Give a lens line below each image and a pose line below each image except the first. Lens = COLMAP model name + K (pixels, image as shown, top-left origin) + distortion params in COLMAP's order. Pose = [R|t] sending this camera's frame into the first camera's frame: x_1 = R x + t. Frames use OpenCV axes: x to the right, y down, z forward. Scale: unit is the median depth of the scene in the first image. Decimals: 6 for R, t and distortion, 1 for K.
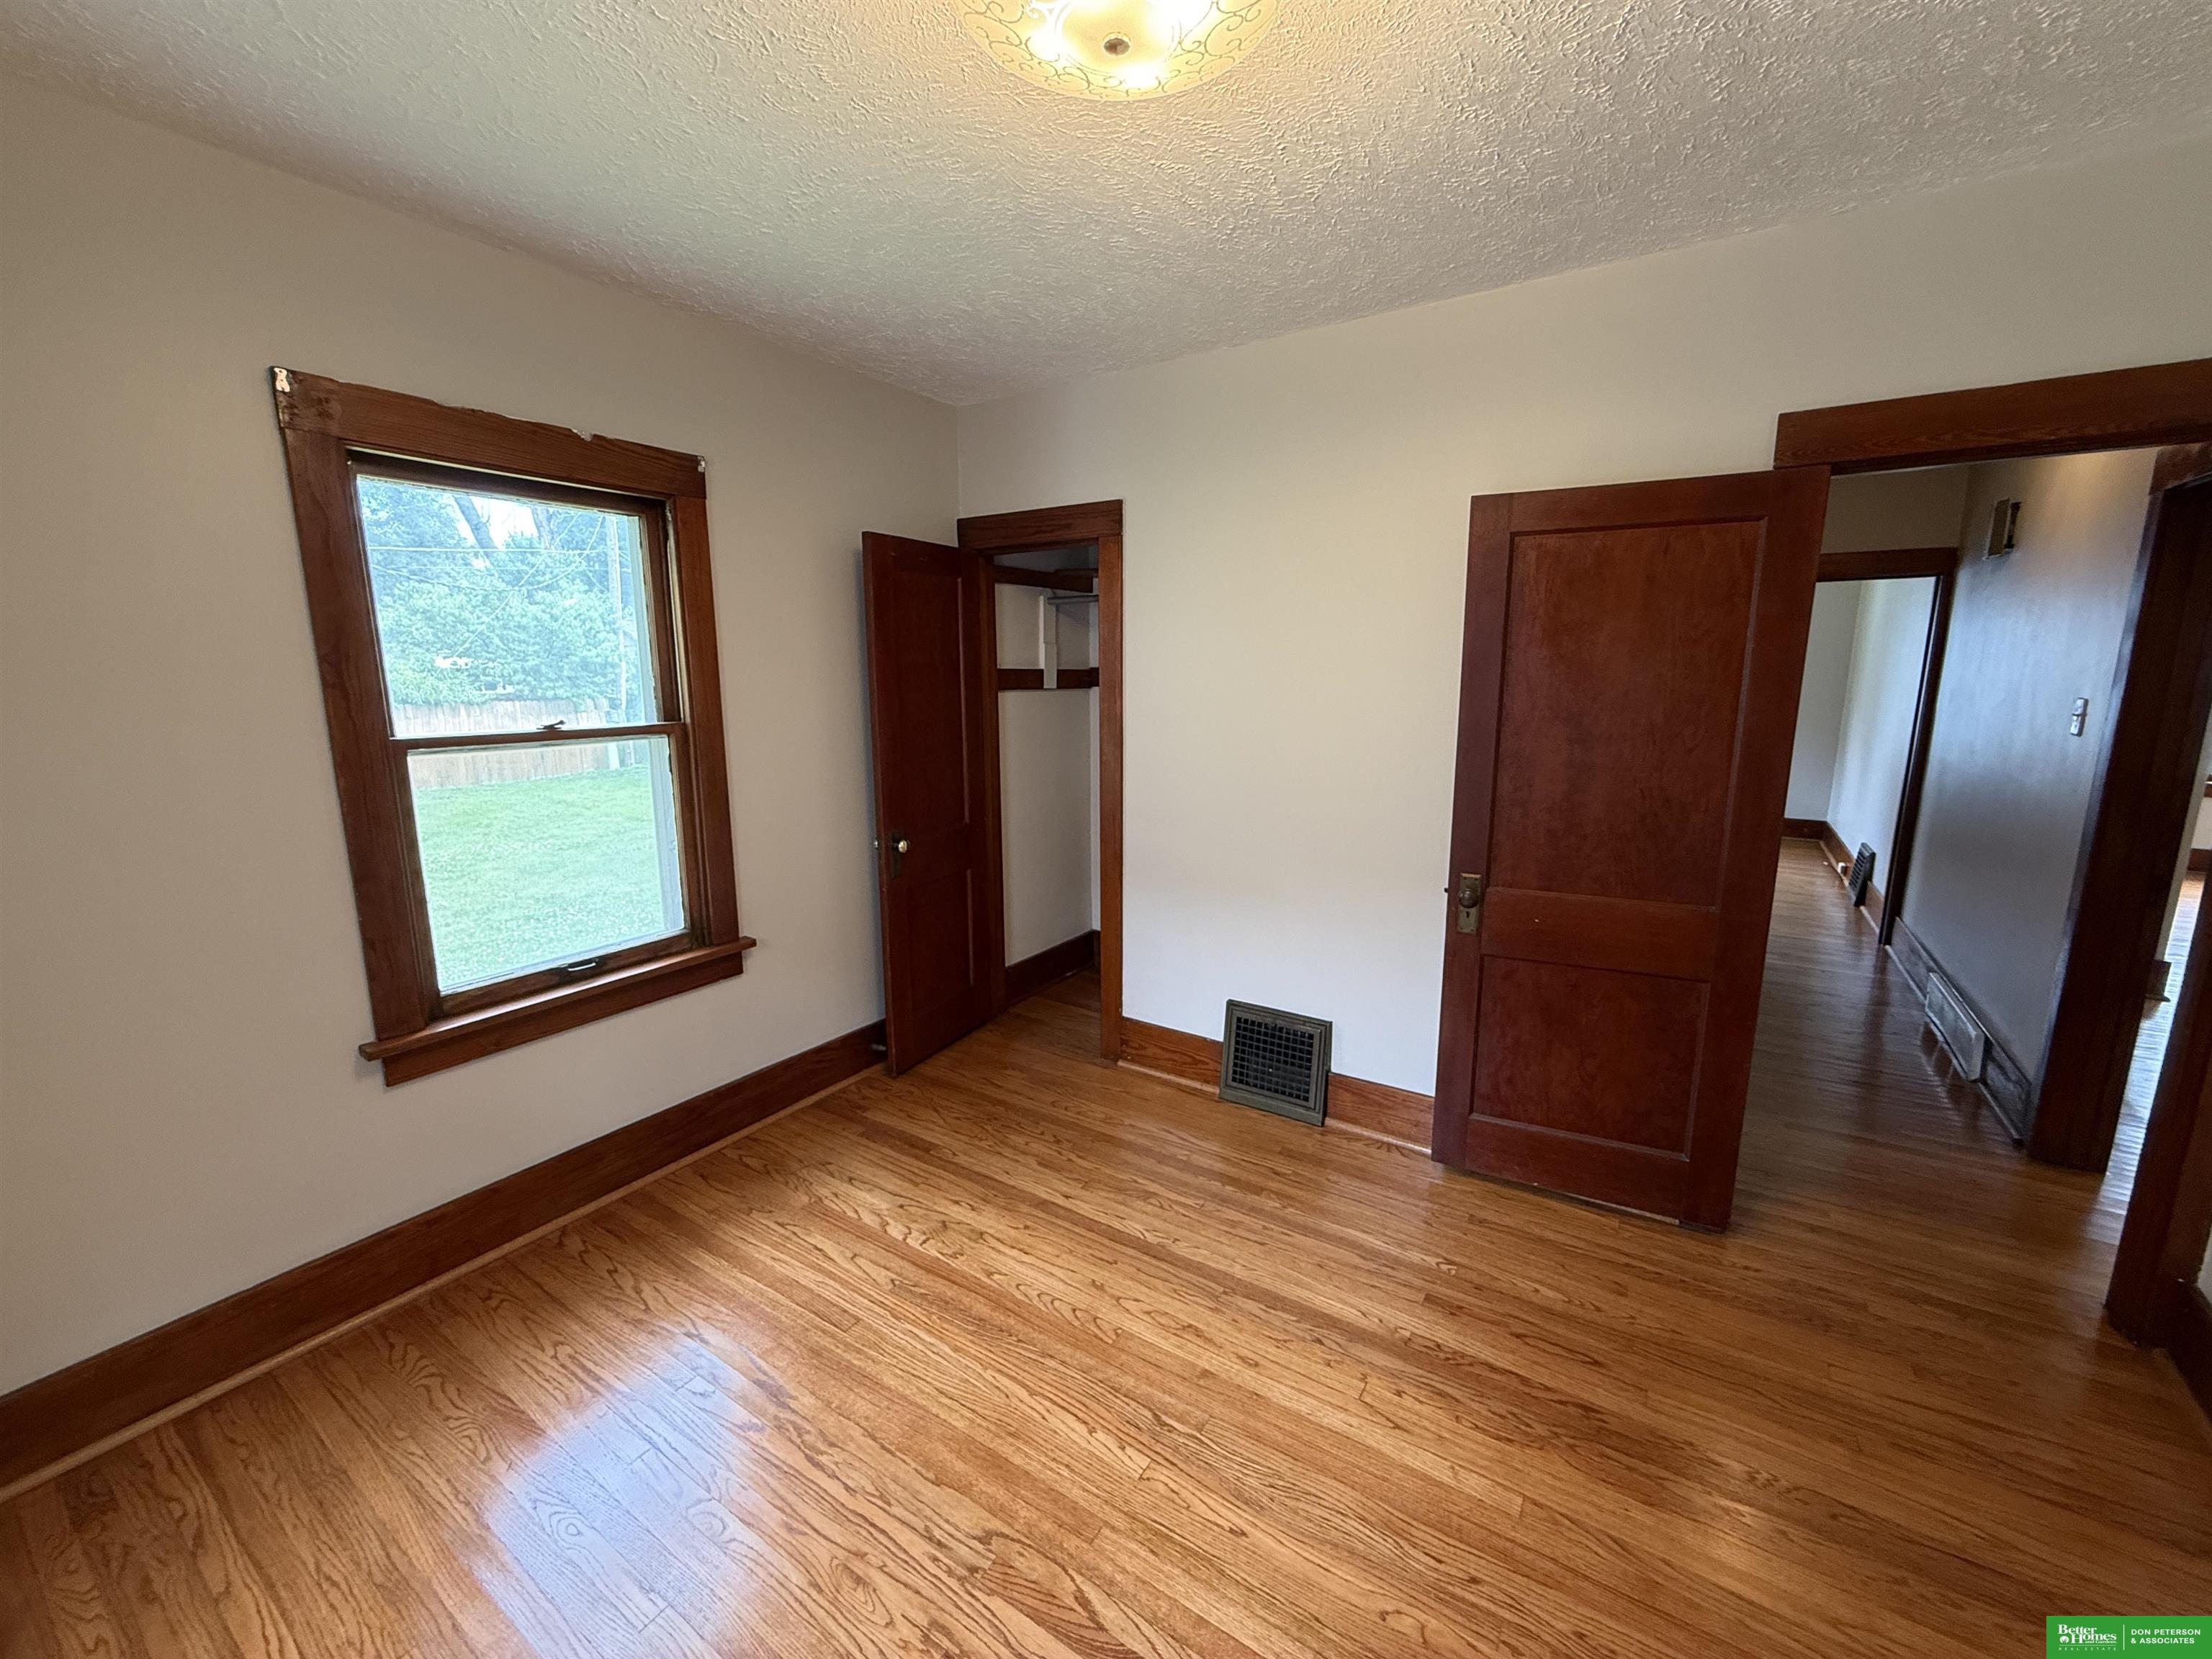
lens RADIAL K [[882.4, 0, 1102.3], [0, 882.4, 824.4], [0, 0, 1]] dist [0.000603, -0.000092]
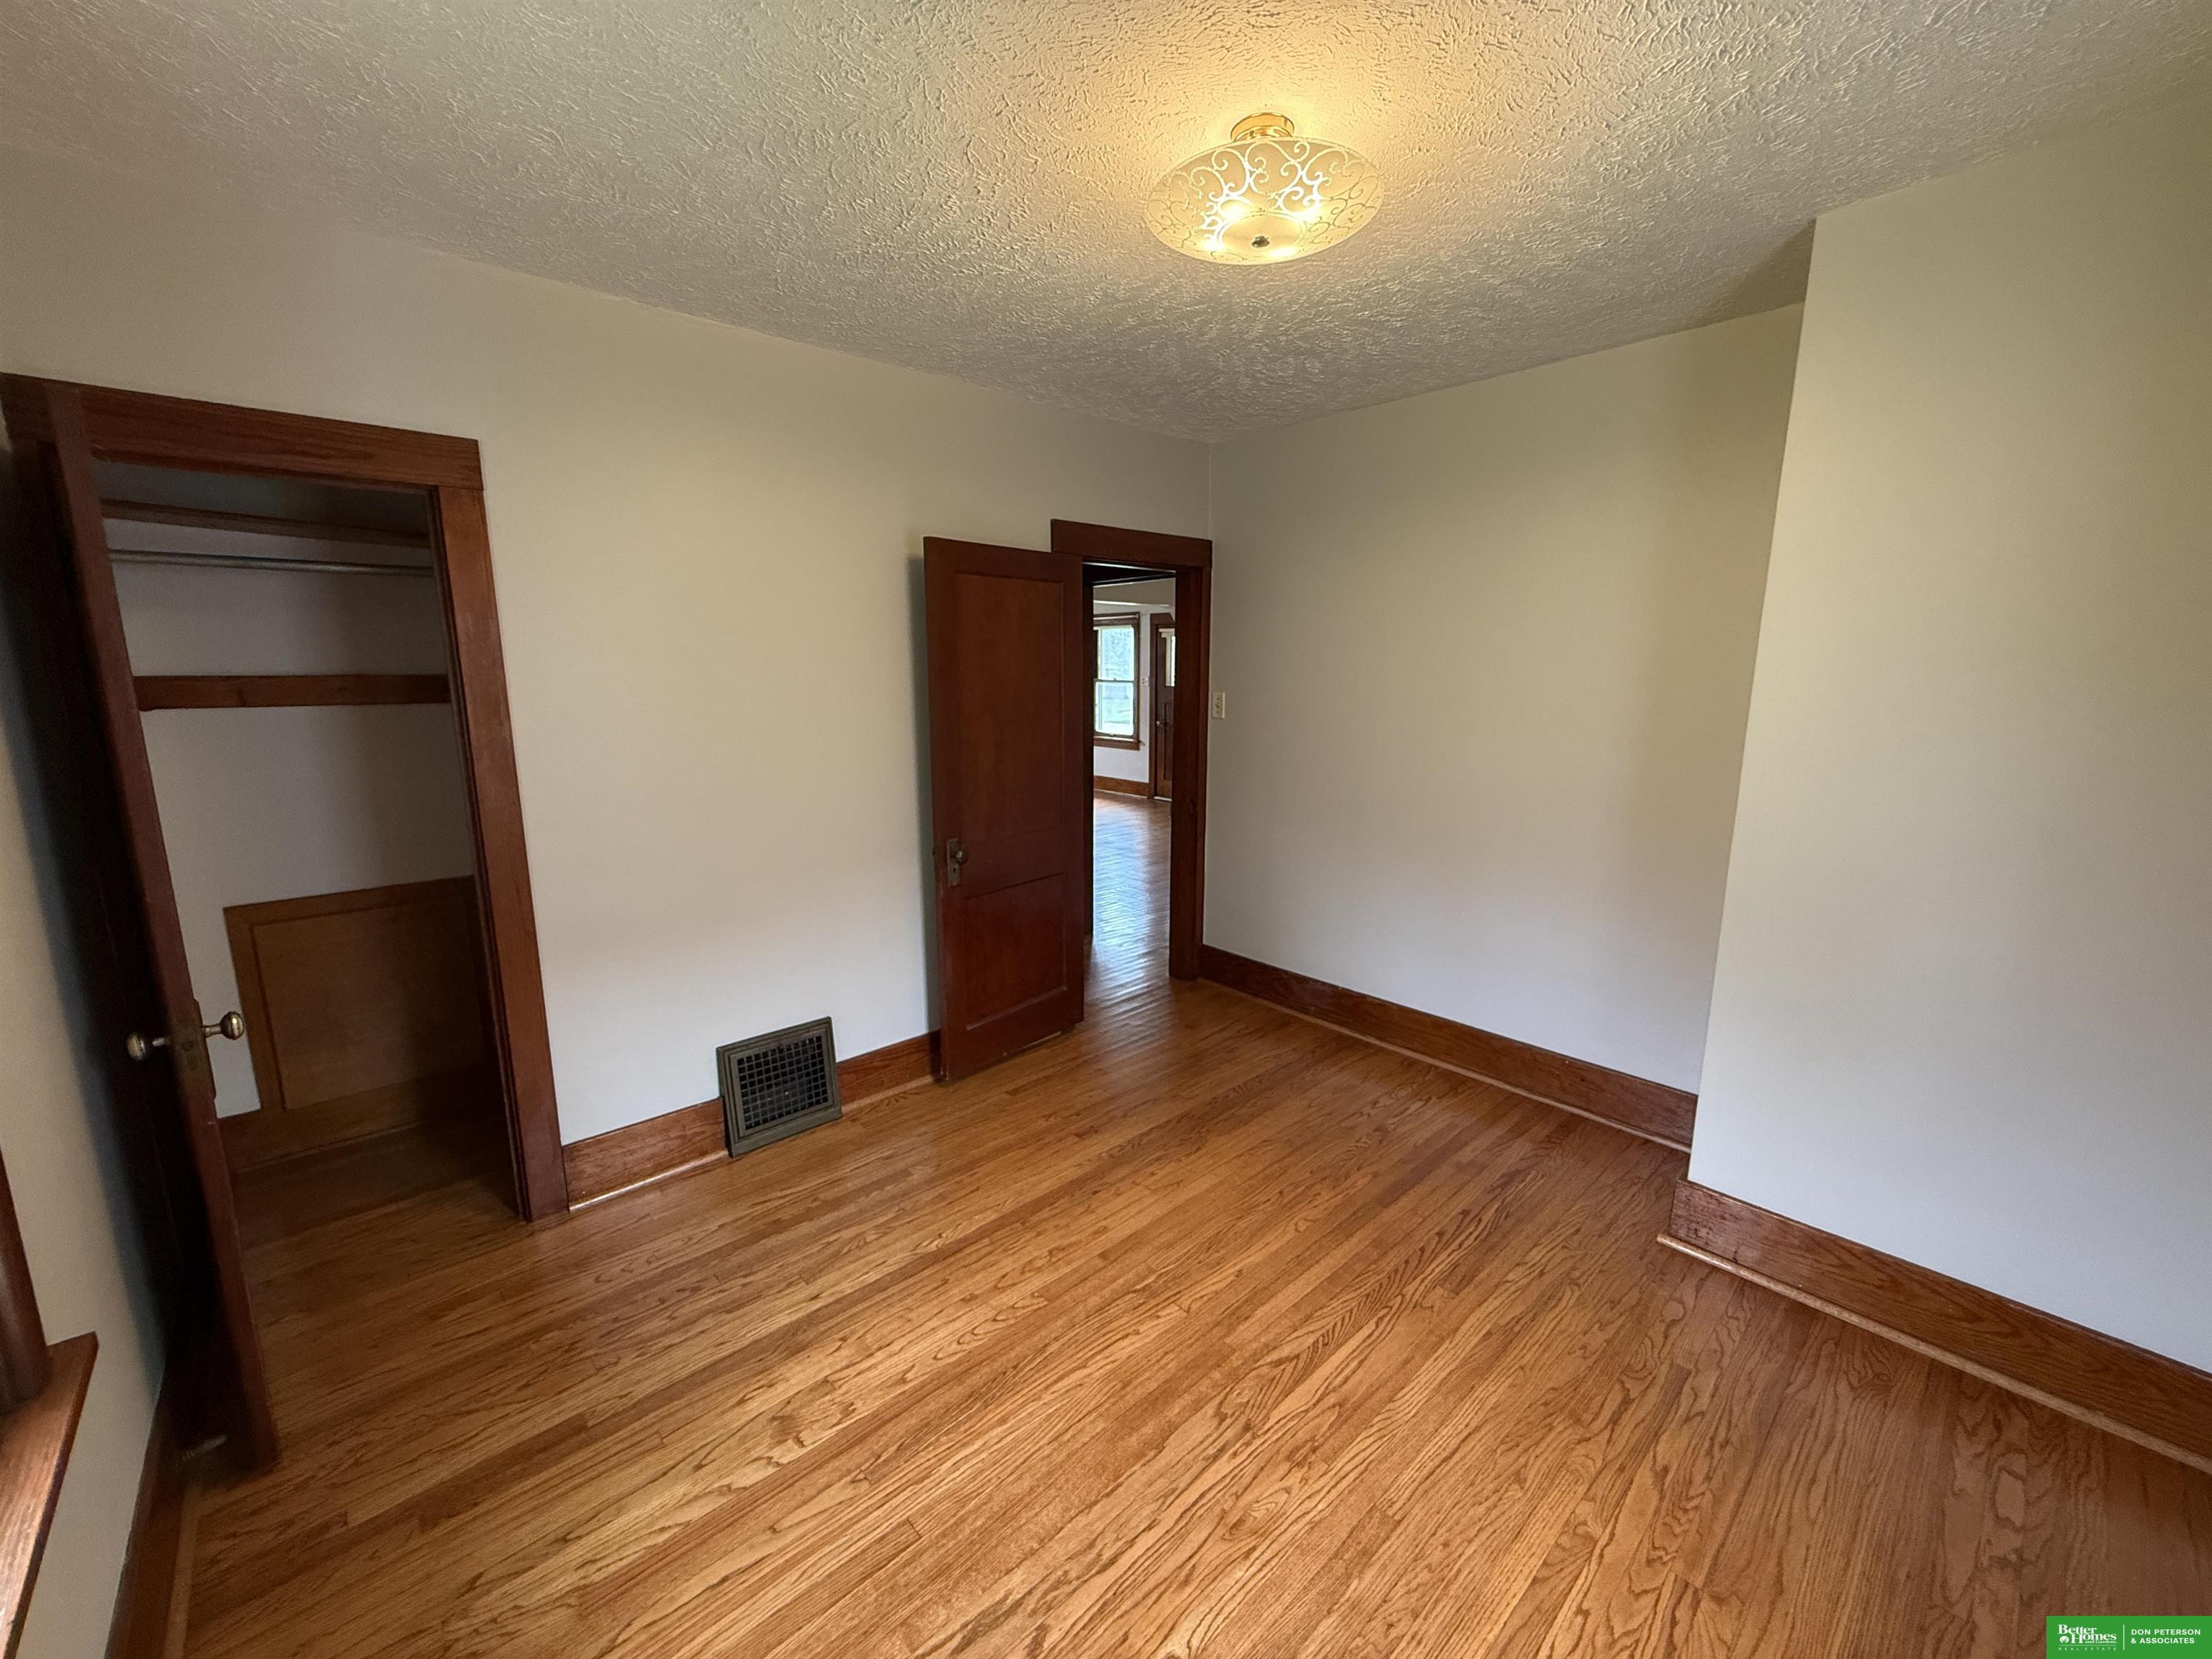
lens RADIAL K [[882.4, 0, 1106.5], [0, 882.4, 825.8], [0, 0, 1]] dist [0.000603, -0.000092]
pose [[0.242296, -0.169452, 0.955290, -0.893656], [0.170488, 0.976744, 0.130016, -0.107335], [-0.955106, 0.131363, 0.265550, 0.562809]]
